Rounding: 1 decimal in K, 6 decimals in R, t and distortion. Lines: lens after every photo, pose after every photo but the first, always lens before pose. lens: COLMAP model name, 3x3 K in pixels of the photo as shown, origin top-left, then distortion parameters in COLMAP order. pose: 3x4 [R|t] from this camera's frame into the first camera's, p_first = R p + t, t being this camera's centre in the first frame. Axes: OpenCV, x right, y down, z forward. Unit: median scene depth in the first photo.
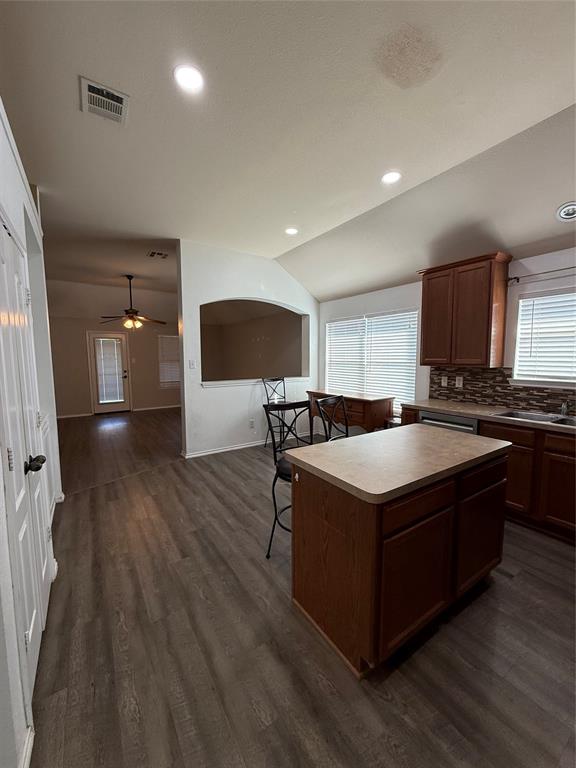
lens RADIAL K [[304.7, 0, 292.4], [0, 304.7, 380.6], [0, 0, 1]] dist [-0.002677, 0.000342]
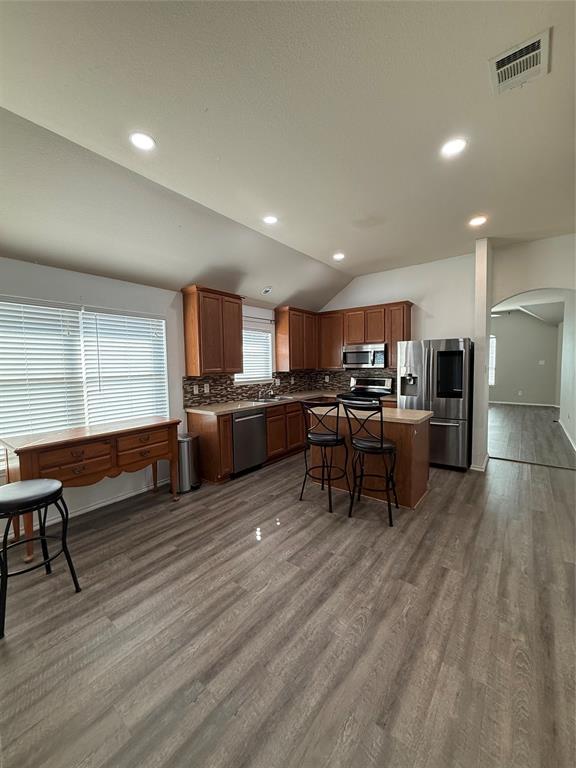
lens RADIAL K [[304.7, 0, 285.2], [0, 304.7, 380.9], [0, 0, 1]] dist [-0.002677, 0.000342]
pose [[-0.299119, -0.042822, 0.953254, -0.780655], [0.093535, 0.992866, 0.073951, -0.095630], [-0.949620, 0.111283, -0.292980, 1.208378]]
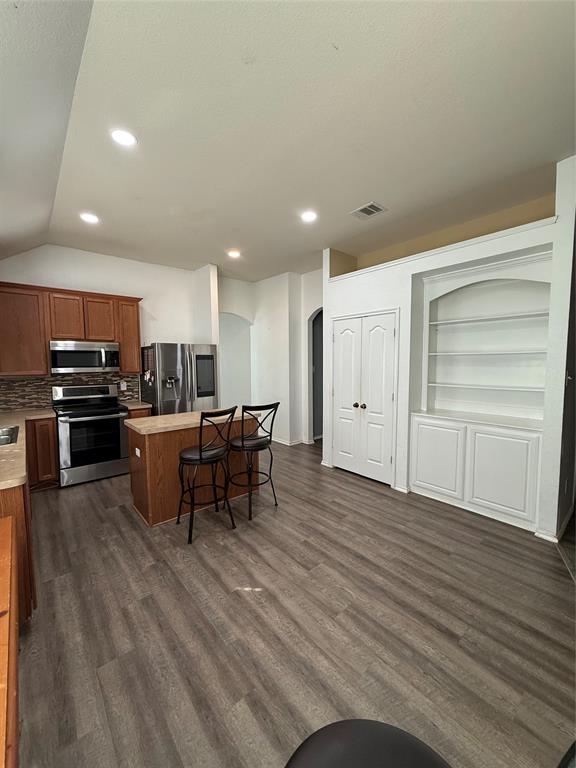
lens RADIAL K [[304.7, 0, 290.3], [0, 304.7, 384.4], [0, 0, 1]] dist [-0.002677, 0.000342]
pose [[-0.993456, 0.021844, -0.112105, 0.003588], [0.004673, 0.988493, 0.151197, -0.143739], [0.114117, 0.149684, -0.982126, 1.657612]]
